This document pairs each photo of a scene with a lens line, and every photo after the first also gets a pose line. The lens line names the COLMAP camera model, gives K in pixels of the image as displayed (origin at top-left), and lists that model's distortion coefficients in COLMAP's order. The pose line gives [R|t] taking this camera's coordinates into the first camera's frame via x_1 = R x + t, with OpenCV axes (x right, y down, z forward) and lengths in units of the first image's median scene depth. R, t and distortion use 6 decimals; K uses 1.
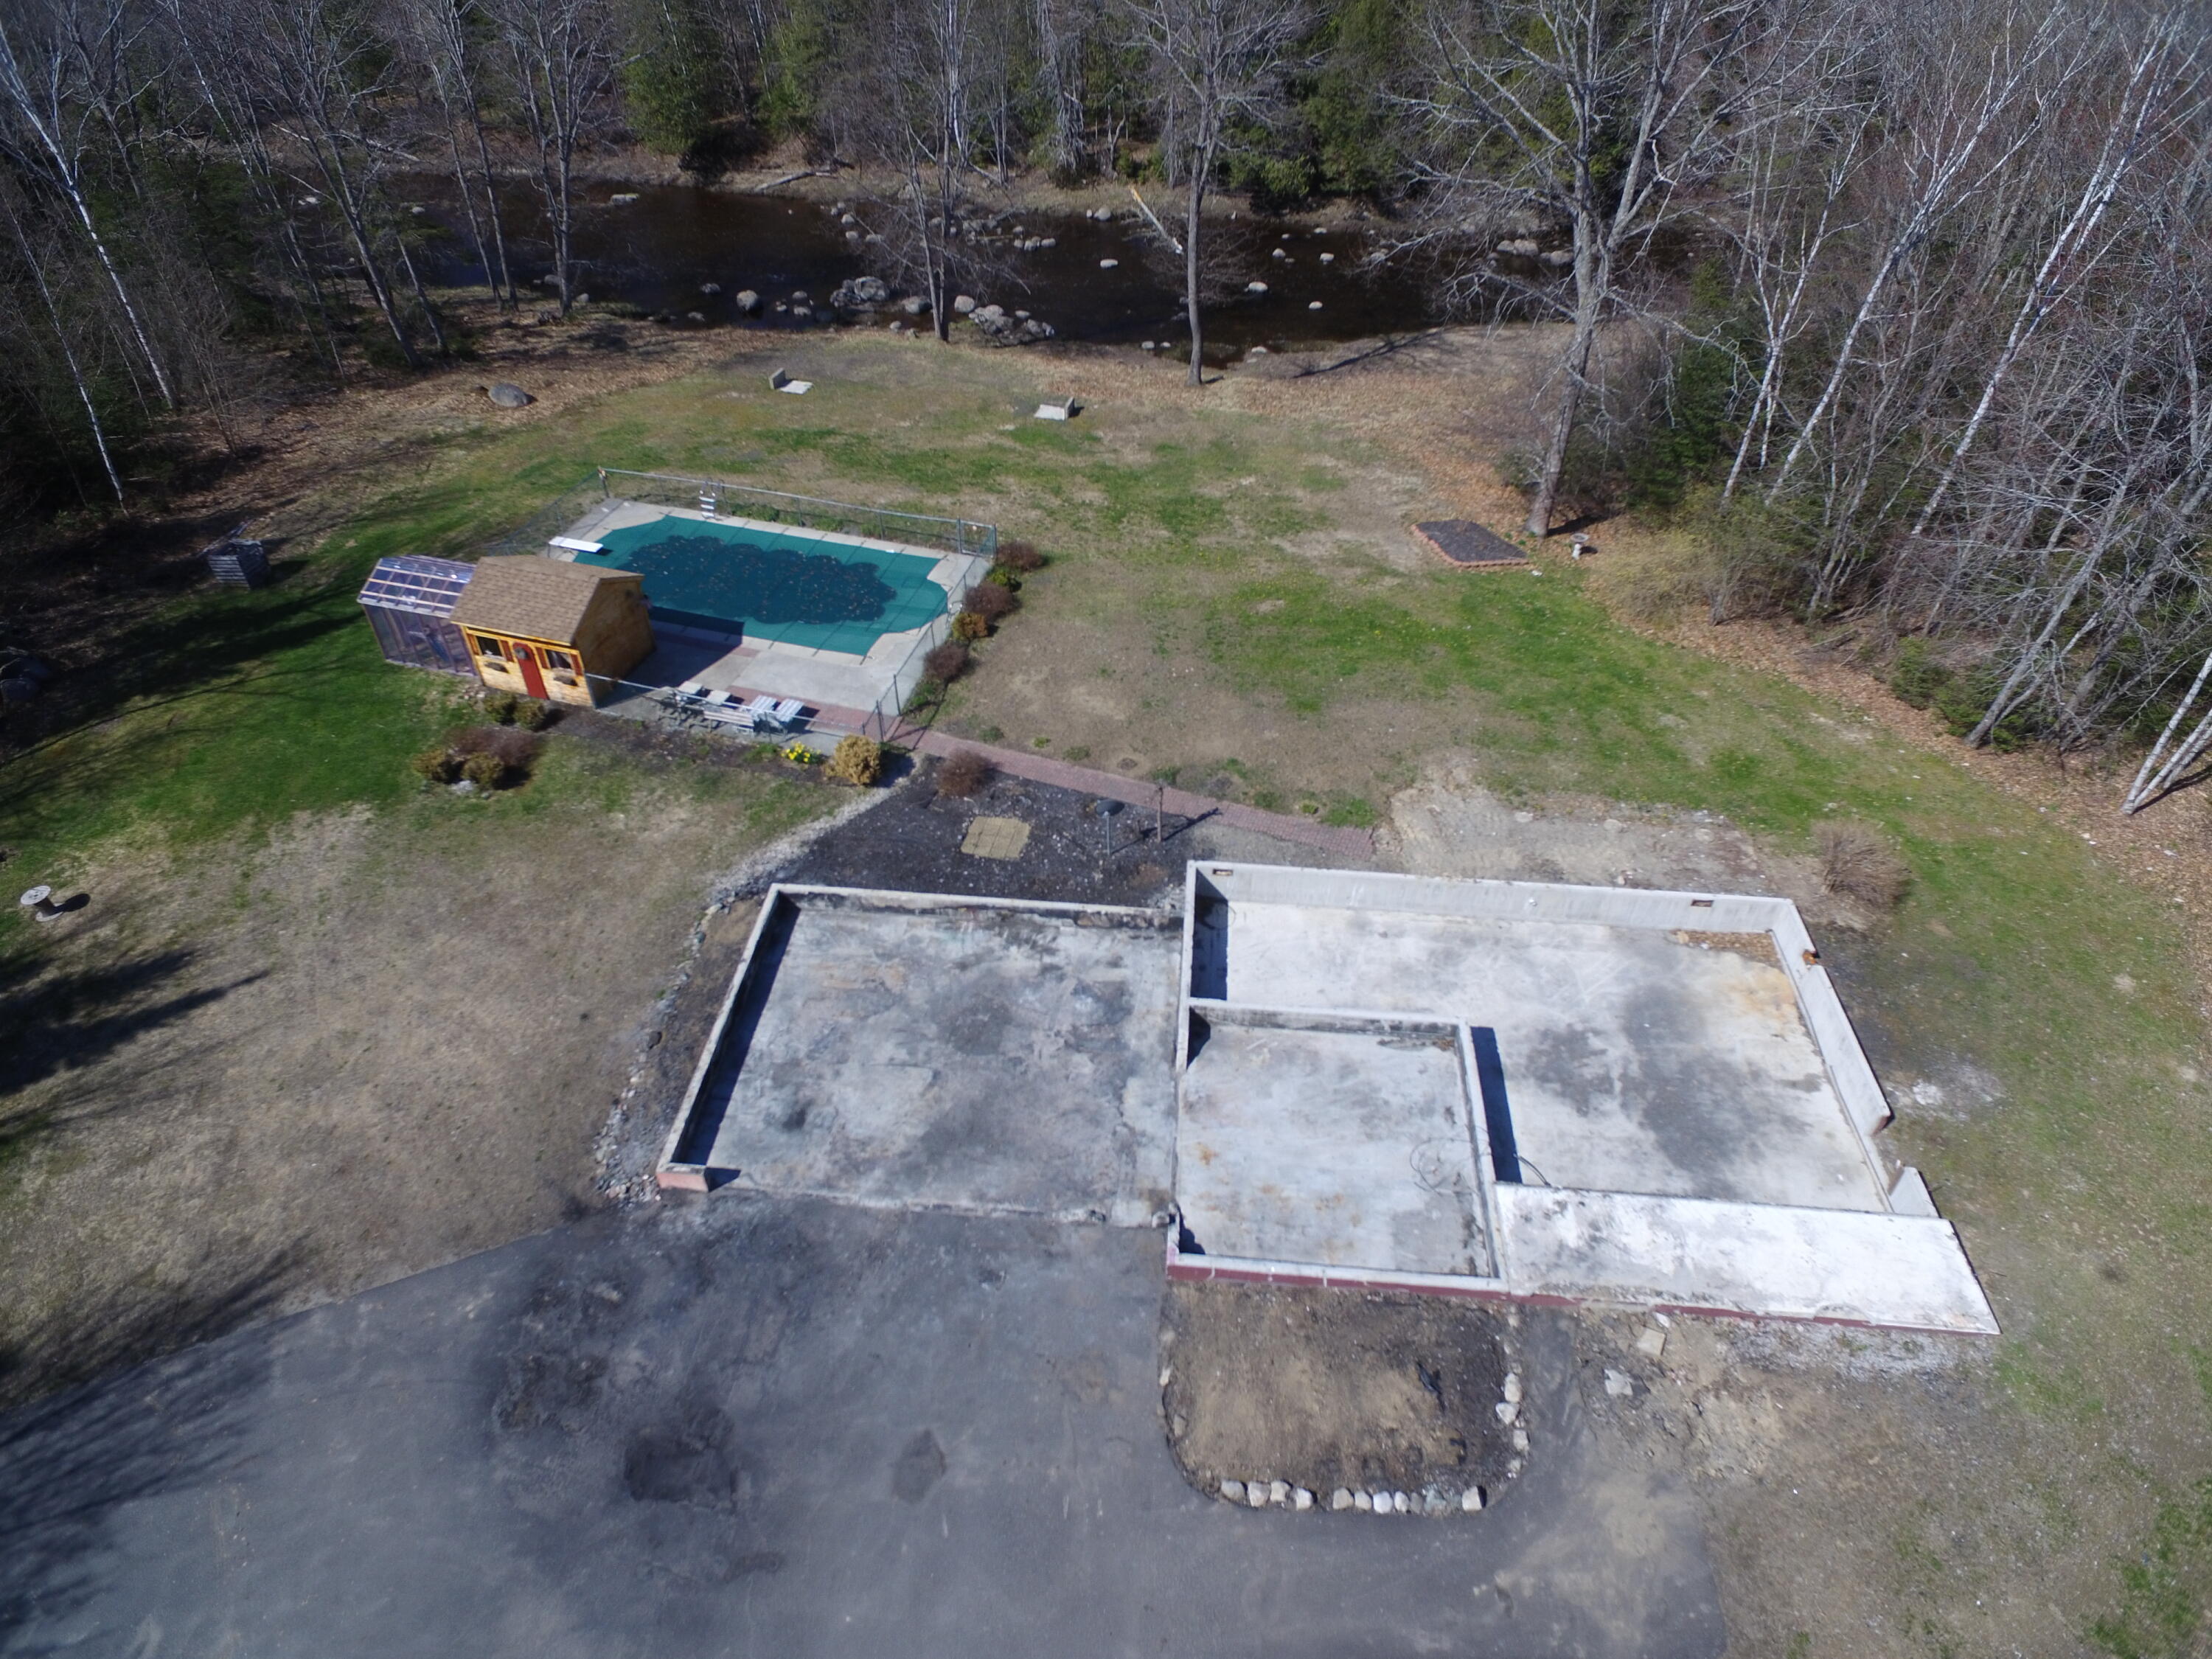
lens RADIAL K [[1287.3, 0, 1104.0], [0, 1287.3, 817.3], [0, 0, 1]] dist [-0.023463, 0.027245]
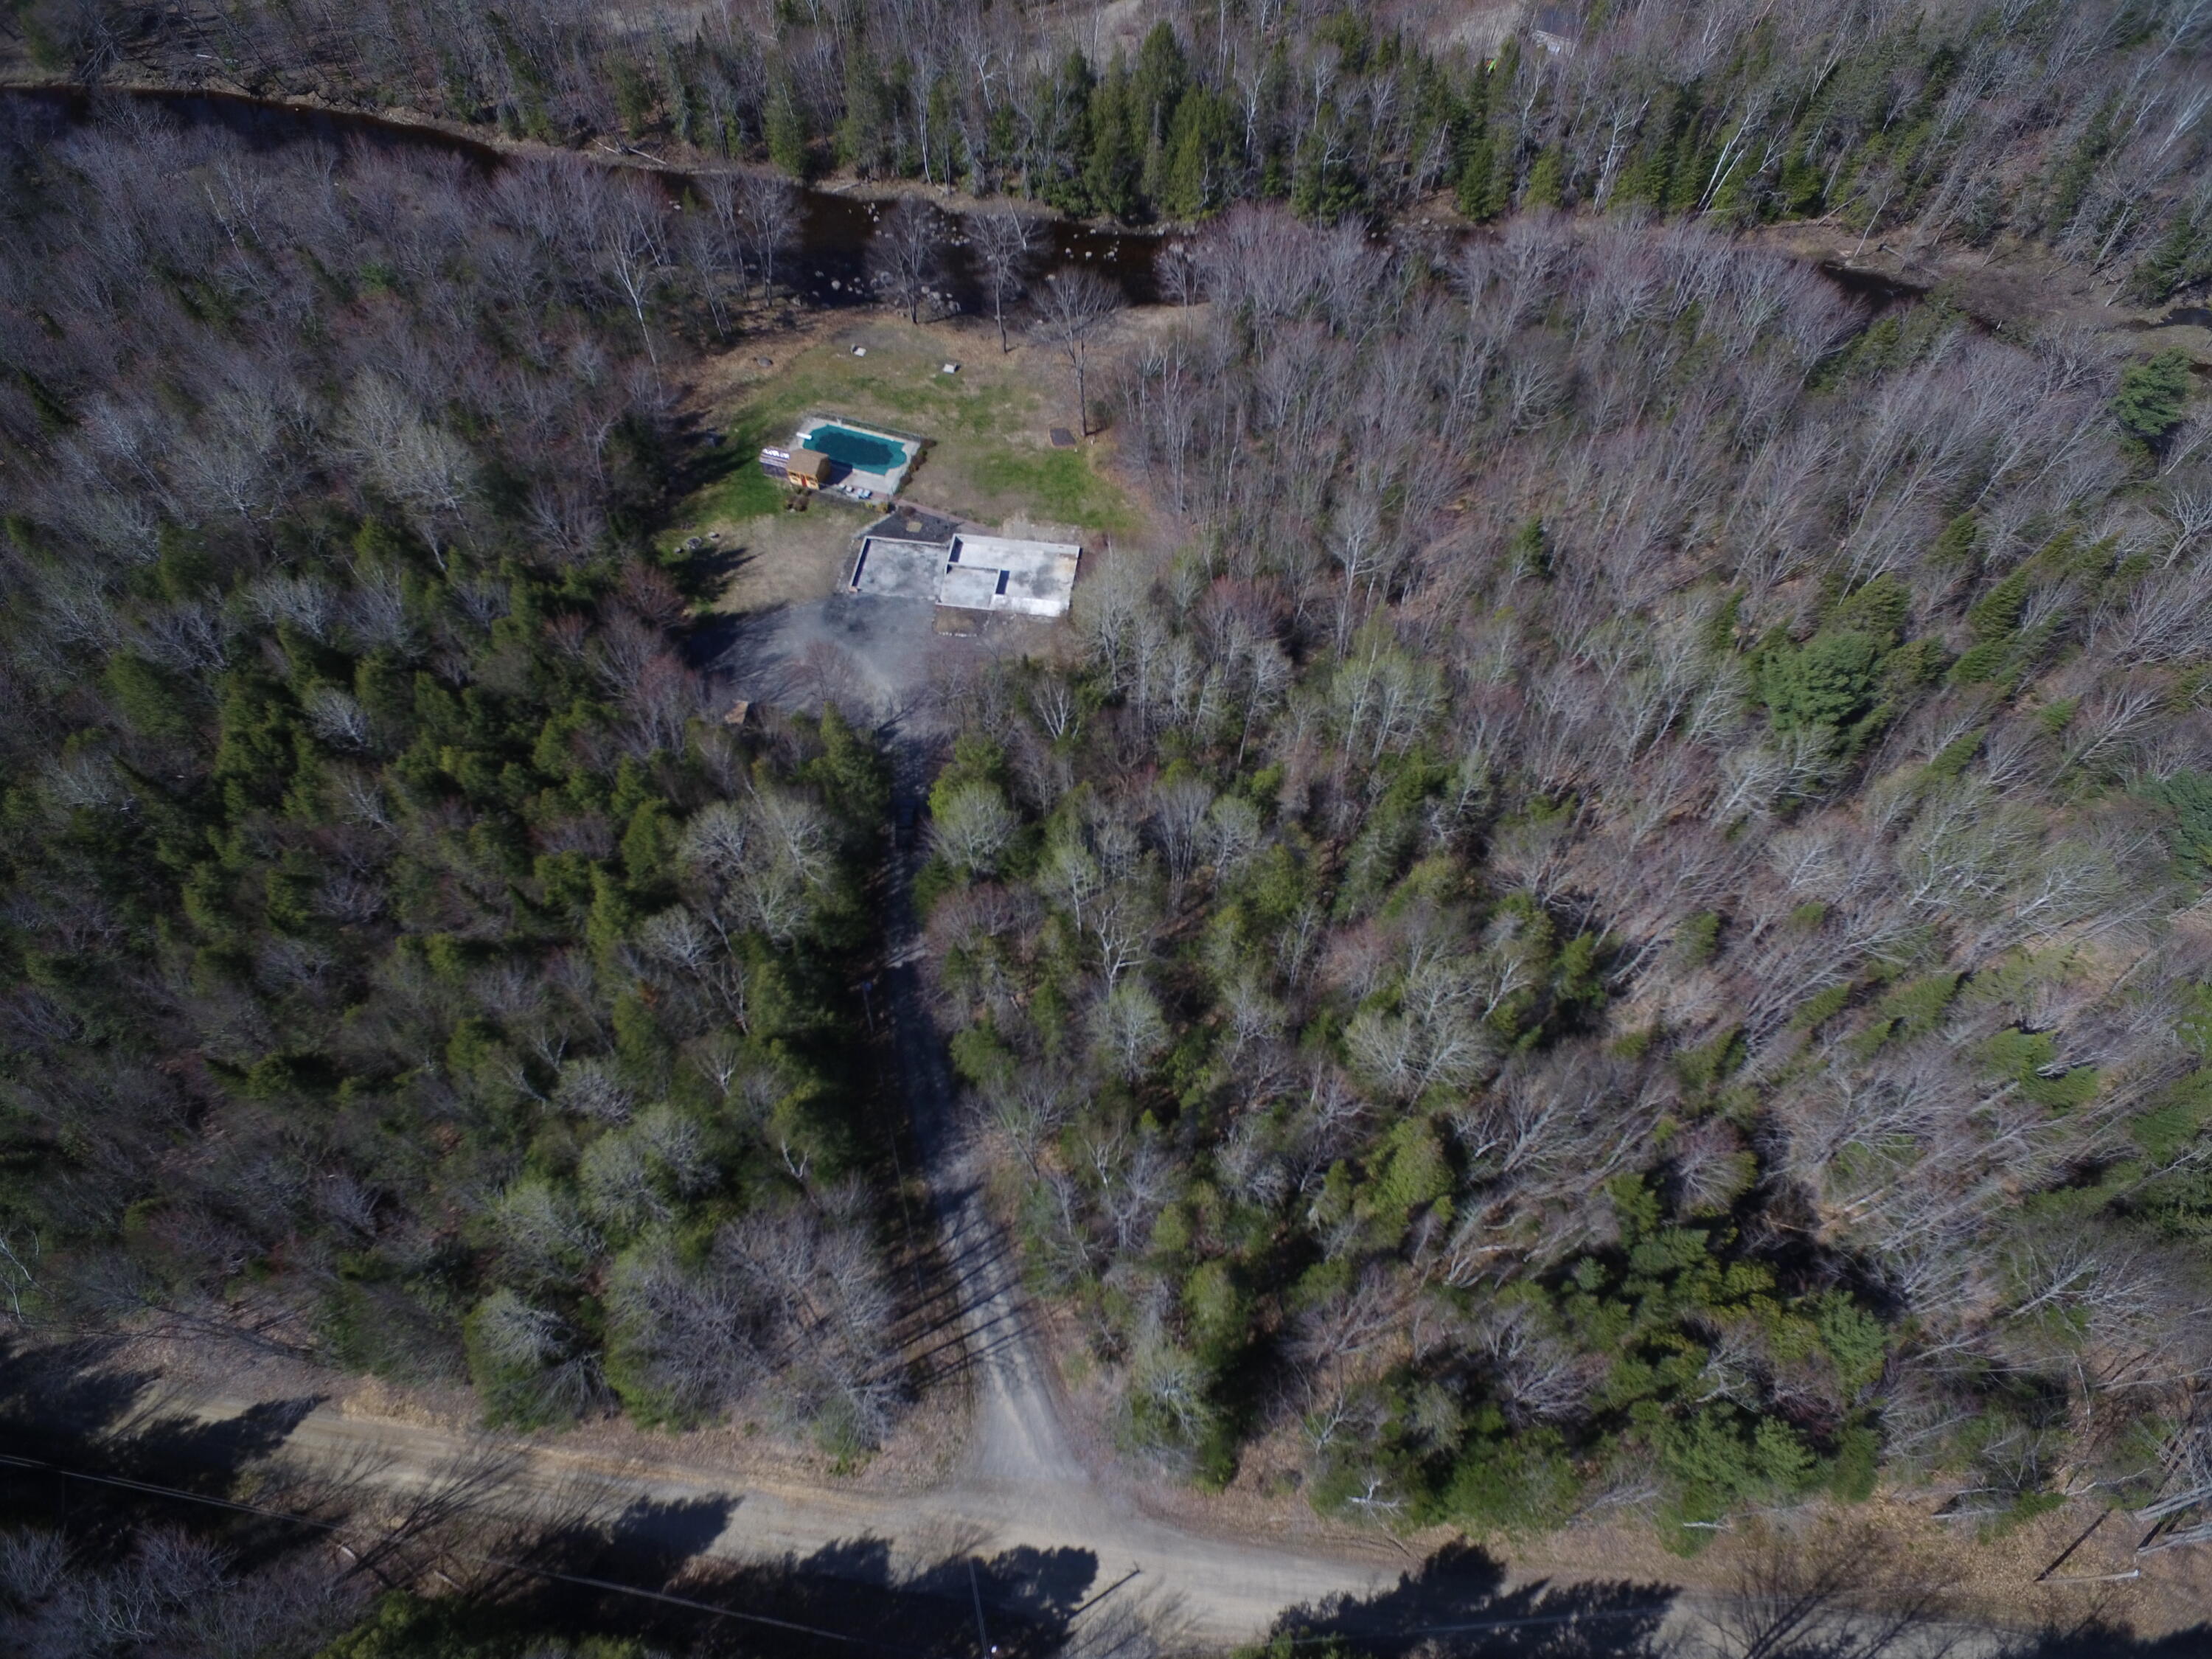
lens RADIAL K [[1287.3, 0, 1104.0], [0, 1287.3, 817.3], [0, 0, 1]] dist [-0.023463, 0.027245]
pose [[0.999081, 0.035469, -0.024044, 0.686823], [-0.027608, 0.961937, 0.271875, -0.235060], [0.032772, -0.270961, 0.962032, -3.390771]]
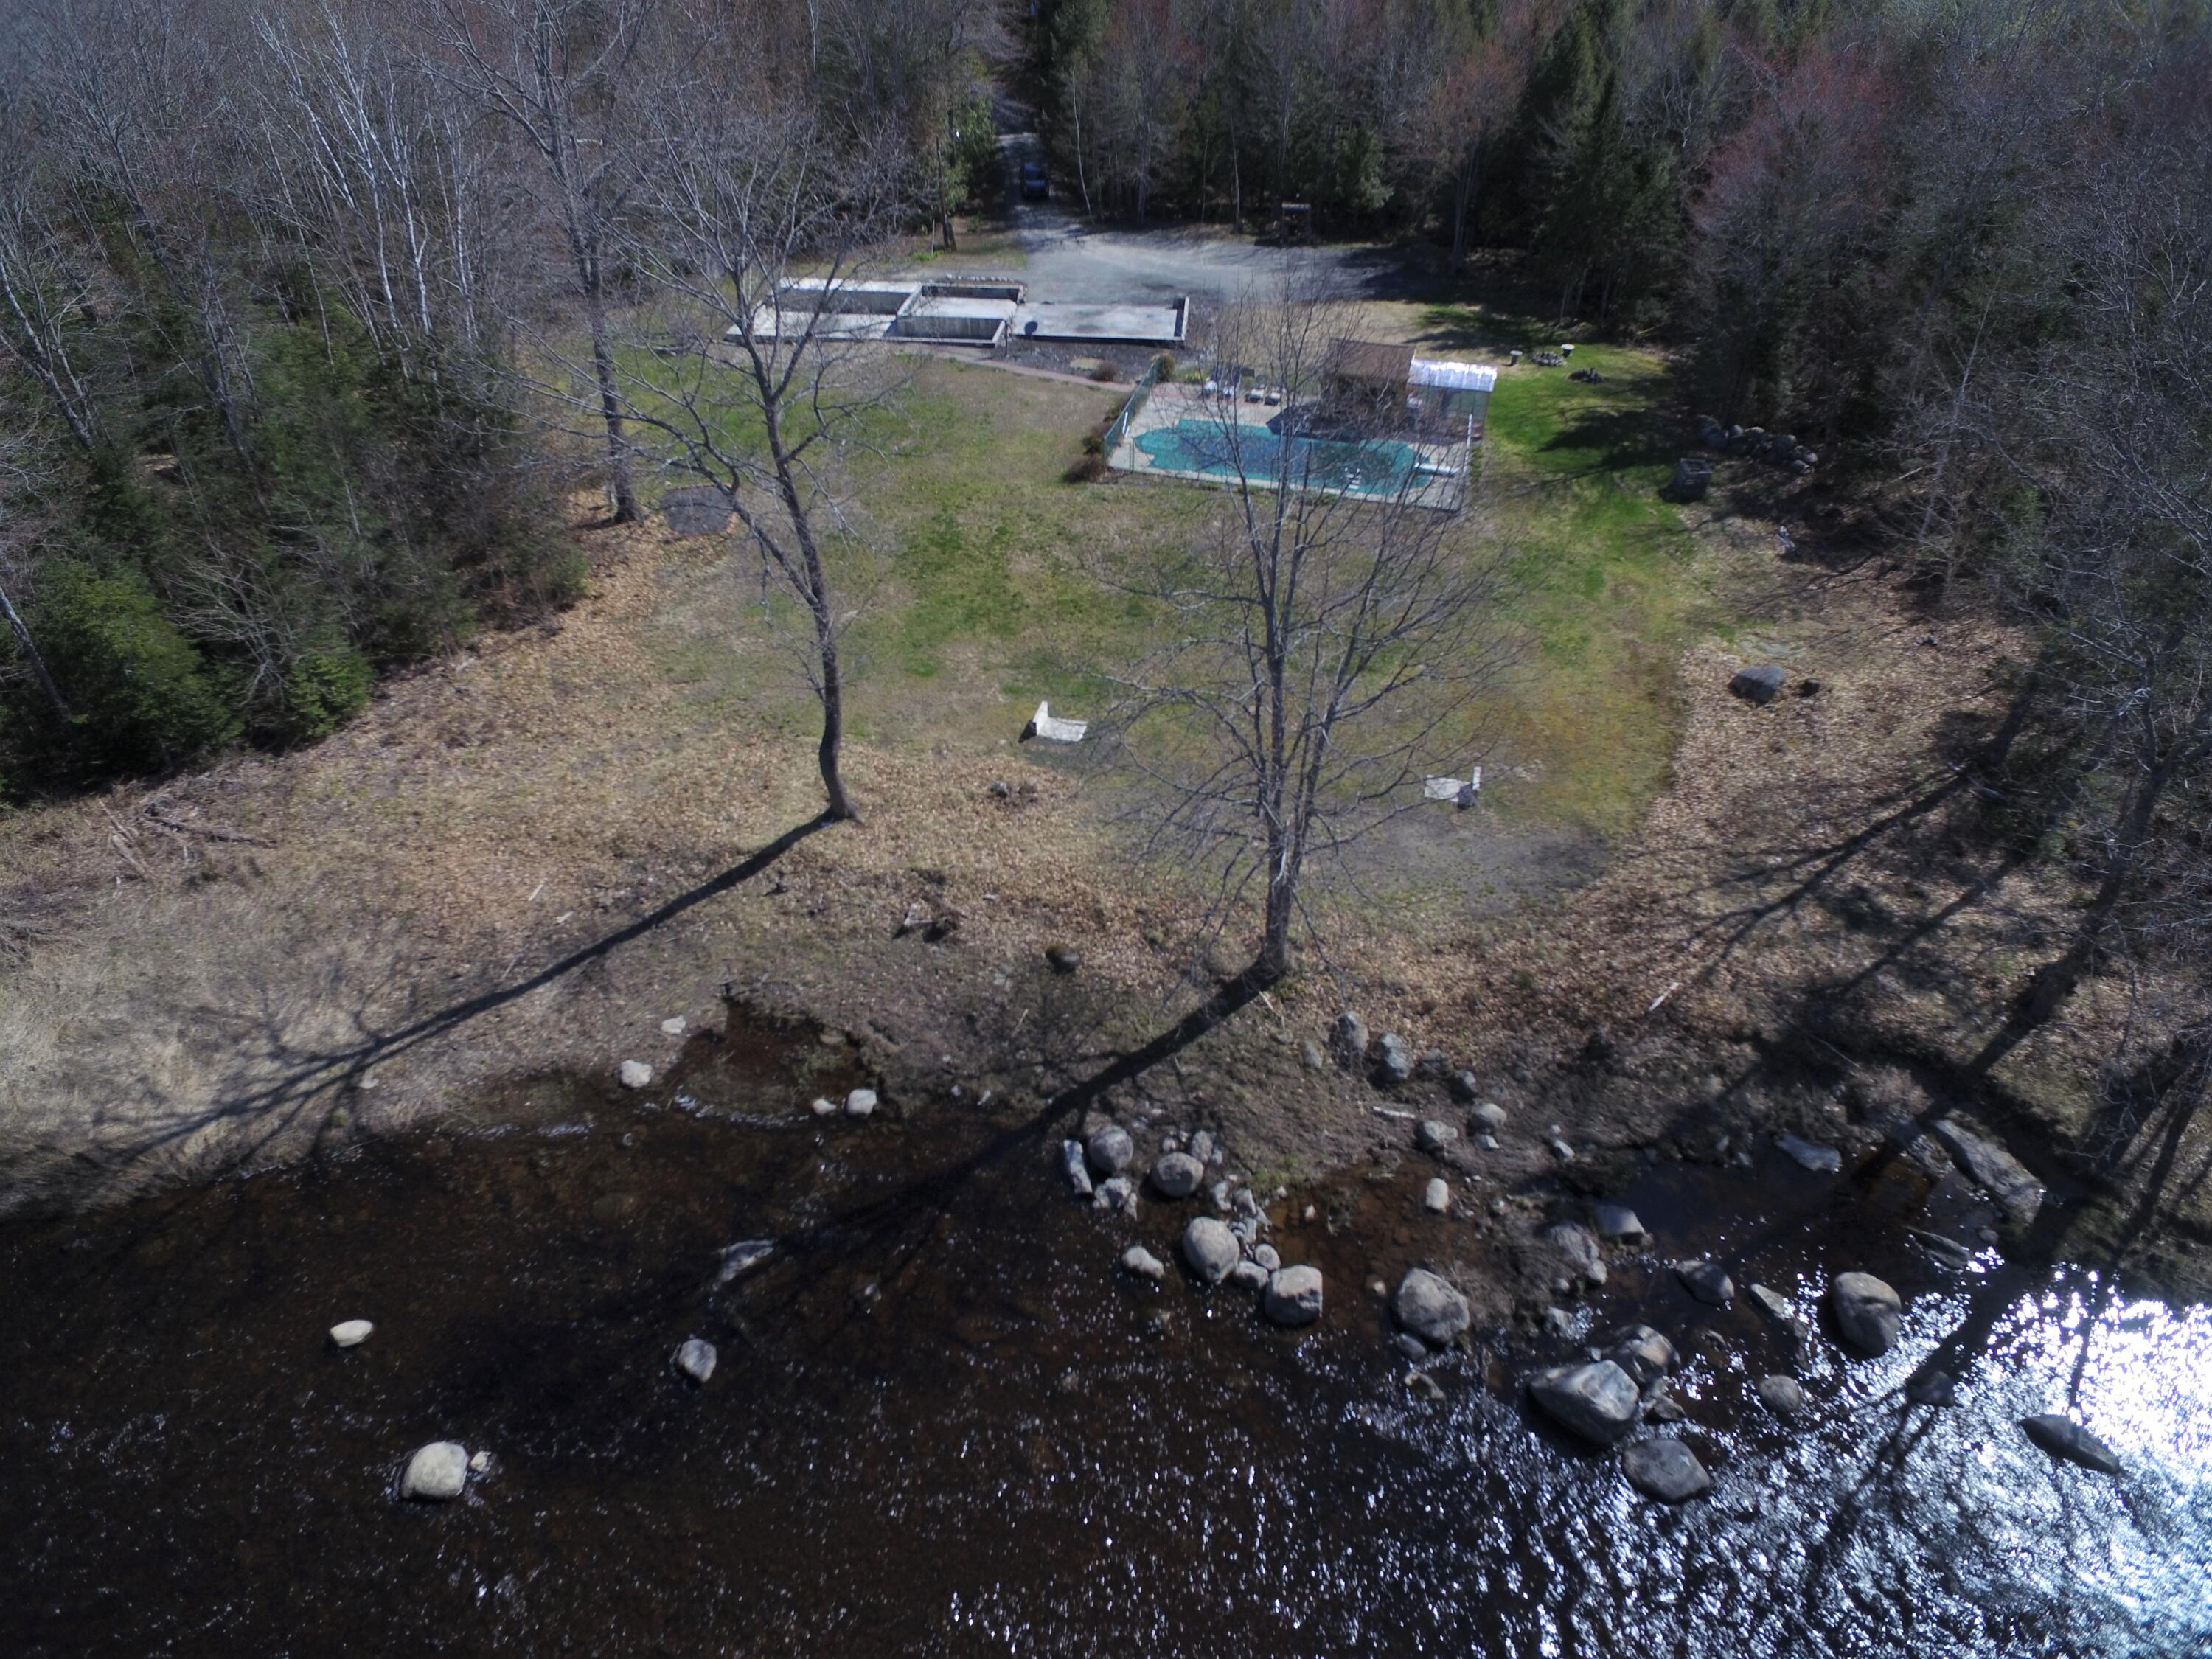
lens RADIAL K [[1264.7, 0, 1095.9], [0, 1264.7, 828.7], [0, 0, 1]] dist [-0.004877, -0.000761]
pose [[-0.999788, -0.019178, -0.007443, -0.092001], [-0.011125, 0.199713, 0.979791, -1.704674], [-0.017303, 0.979667, -0.199884, 2.017071]]
